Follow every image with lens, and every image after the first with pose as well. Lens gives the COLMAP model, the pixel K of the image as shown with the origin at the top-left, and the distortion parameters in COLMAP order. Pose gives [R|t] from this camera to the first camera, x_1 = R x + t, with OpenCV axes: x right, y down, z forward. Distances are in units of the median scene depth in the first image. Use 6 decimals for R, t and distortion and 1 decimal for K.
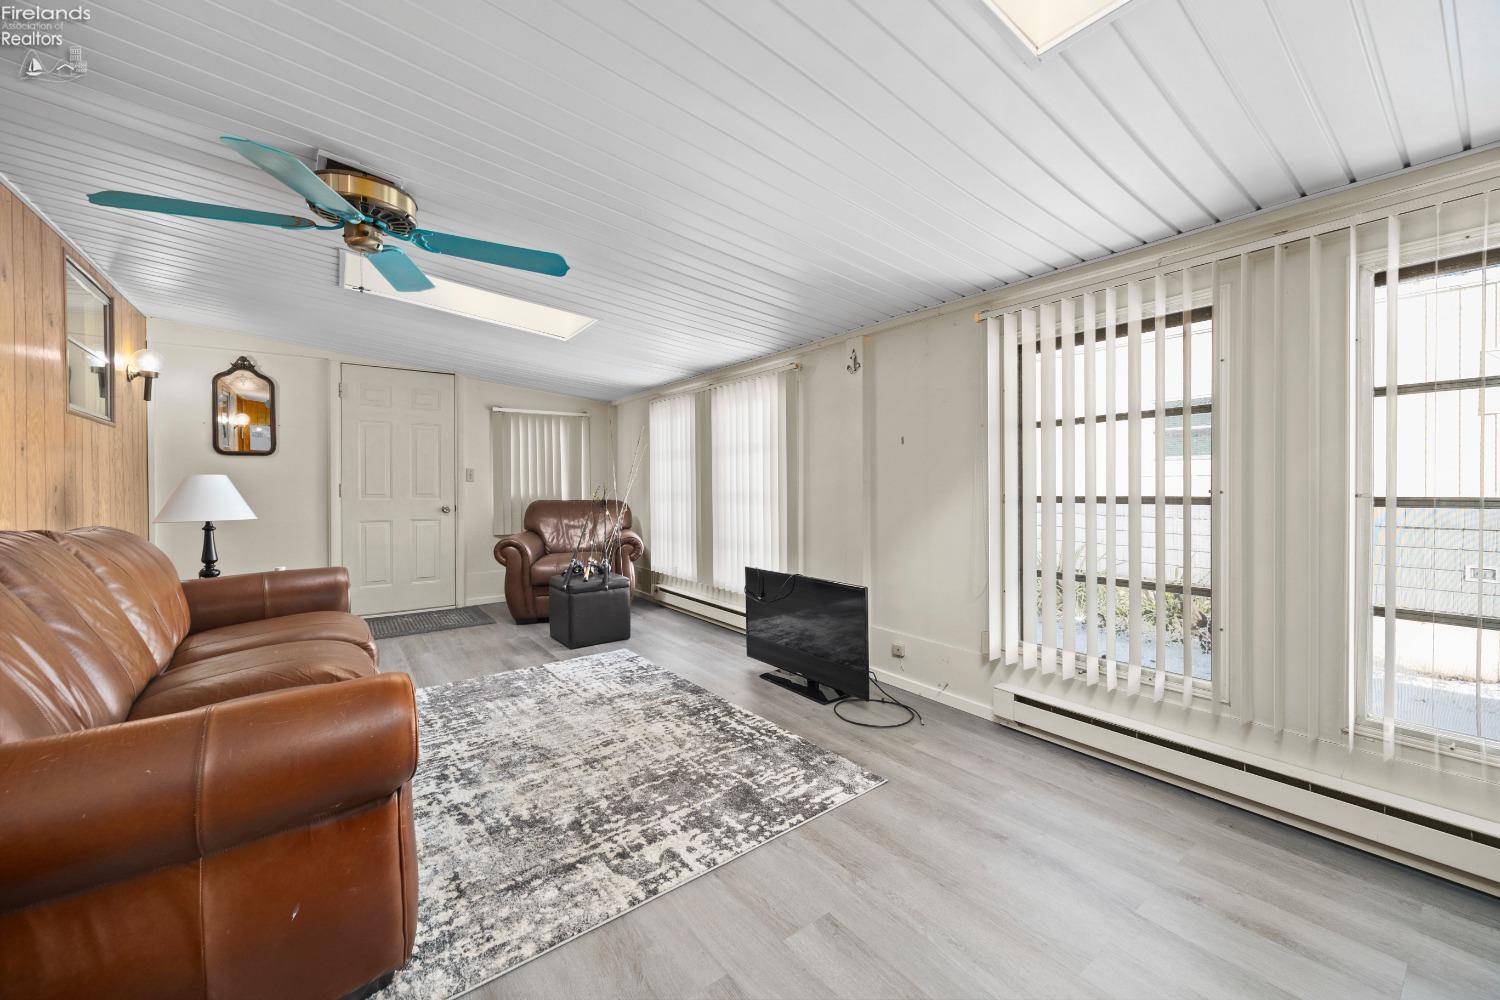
lens RADIAL K [[582.2, 0, 751.4], [0, 582.2, 484.3], [0, 0, 1]] dist [-0.002199, -0.000122]
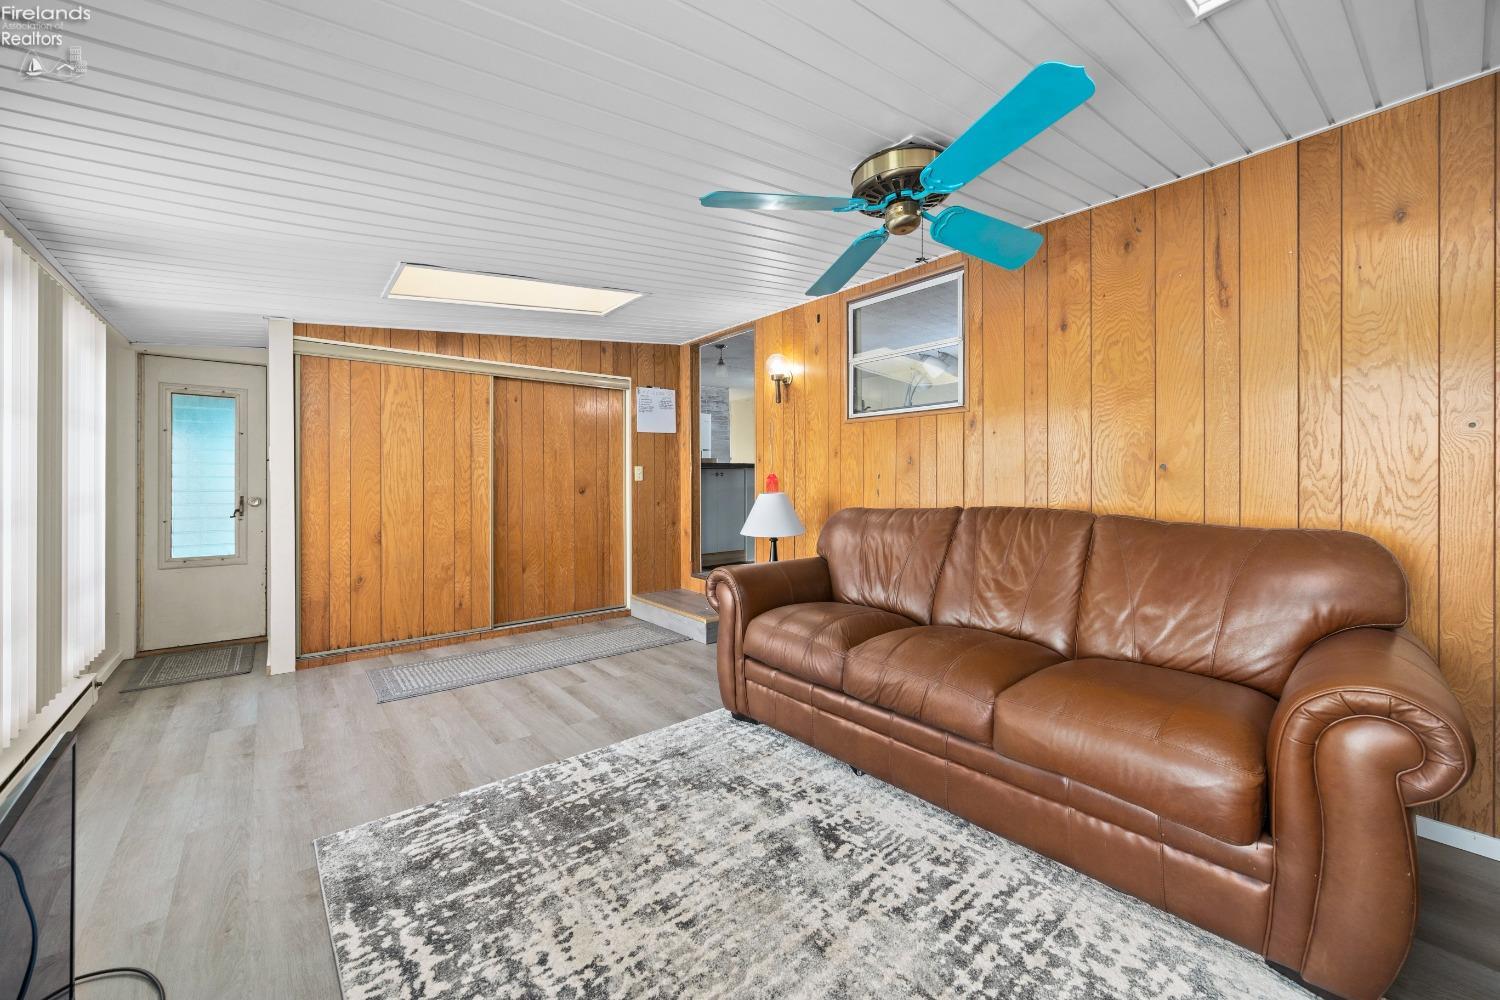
lens RADIAL K [[566.7, 0, 744.1], [0, 566.7, 477.3], [0, 0, 1]] dist [-0.000160, 0.000051]
pose [[-0.998744, 0.007671, -0.049522, -0.286079], [0.007842, 0.999964, -0.003250, -0.001216], [0.049495, -0.003634, -0.998768, 1.535590]]
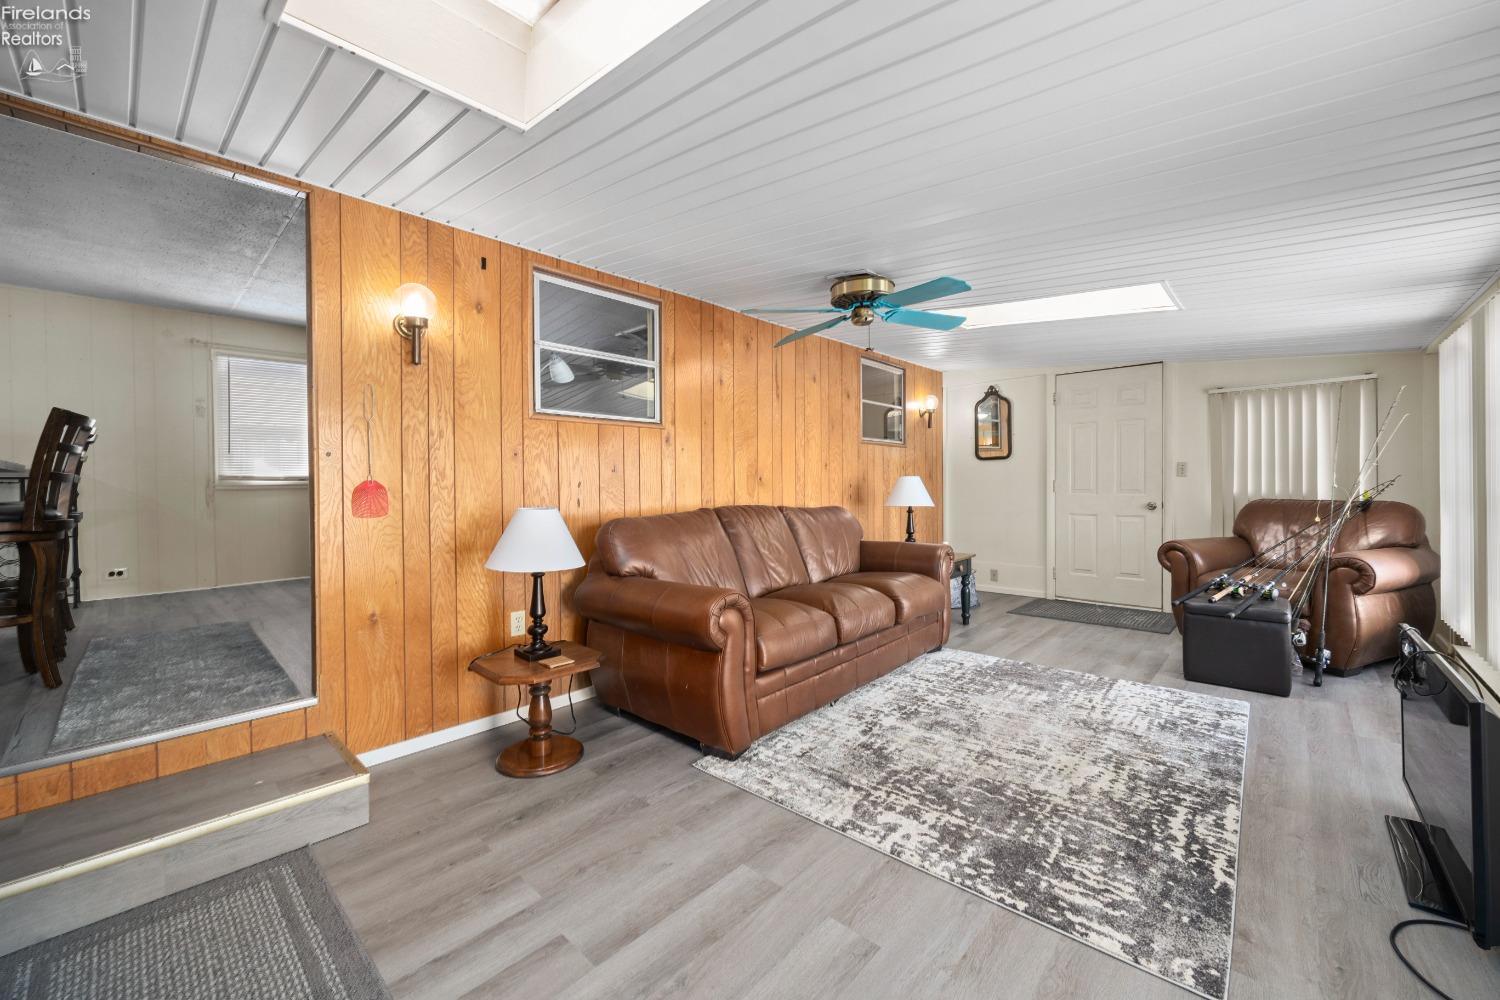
lens RADIAL K [[582.2, 0, 751.4], [0, 582.2, 484.3], [0, 0, 1]] dist [-0.002199, -0.000122]
pose [[0.176626, 0.001015, -0.984278, 0.591881], [0.010876, 0.999936, 0.002982, -0.005488], [0.984218, -0.011232, 0.176604, 0.374822]]
